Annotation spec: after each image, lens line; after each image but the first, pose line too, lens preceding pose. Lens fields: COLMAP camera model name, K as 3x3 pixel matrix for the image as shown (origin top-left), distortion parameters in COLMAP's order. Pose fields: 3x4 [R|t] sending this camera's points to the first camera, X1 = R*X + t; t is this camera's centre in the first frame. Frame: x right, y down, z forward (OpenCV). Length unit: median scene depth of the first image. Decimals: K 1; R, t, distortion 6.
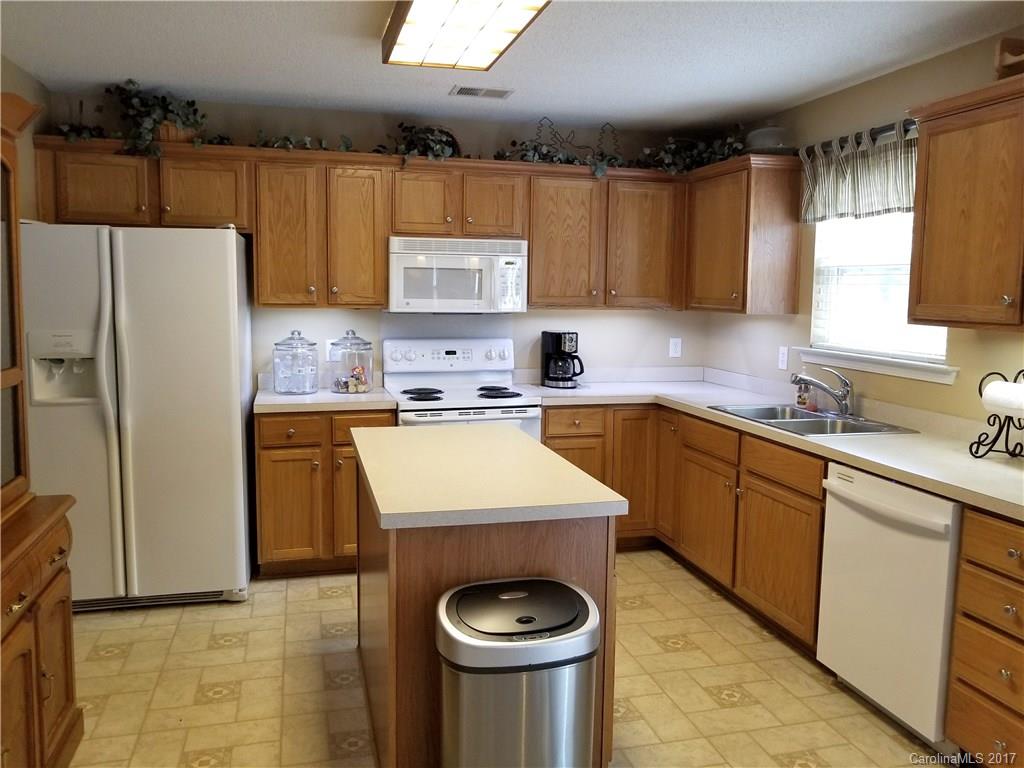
lens RADIAL K [[788.2, 0, 512.0], [0, 788.2, 384.0], [0, 0, 1]] dist [0.000046, -0.003925]
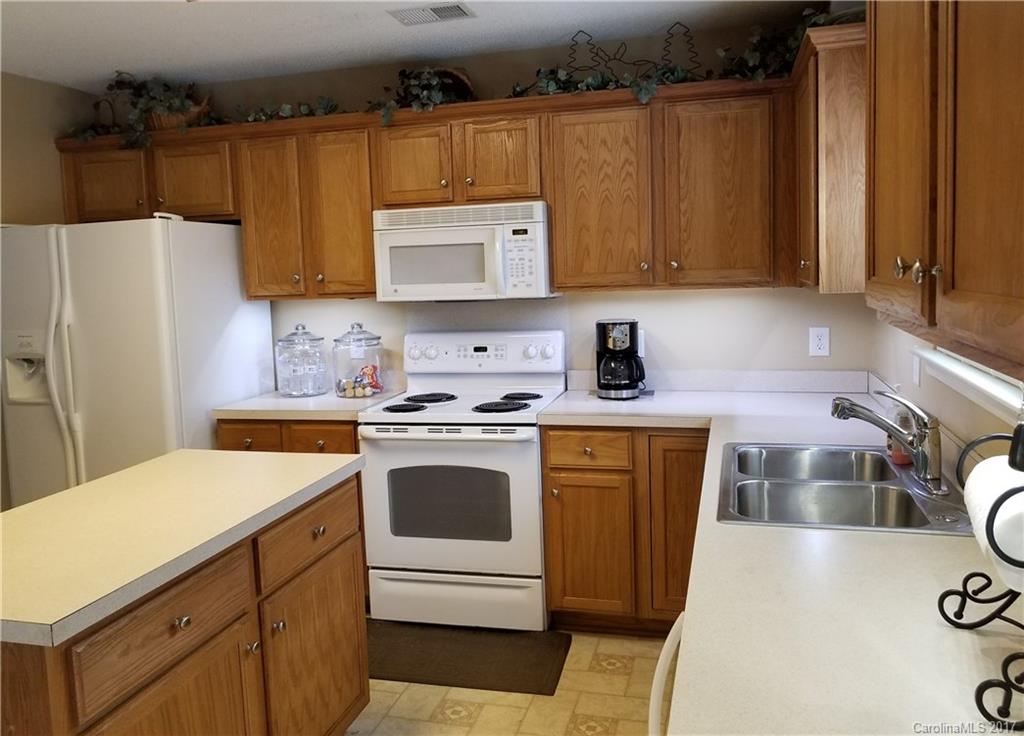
lens RADIAL K [[830.6, 0, 511.5], [0, 830.6, 357.3], [0, 0, 1]] dist [-0.003181, 0.003552]
pose [[0.860982, 0.013029, -0.508469, 0.398867], [-0.015097, 0.999886, 0.000058, -0.034204], [0.508412, 0.007627, 0.861080, 0.313617]]
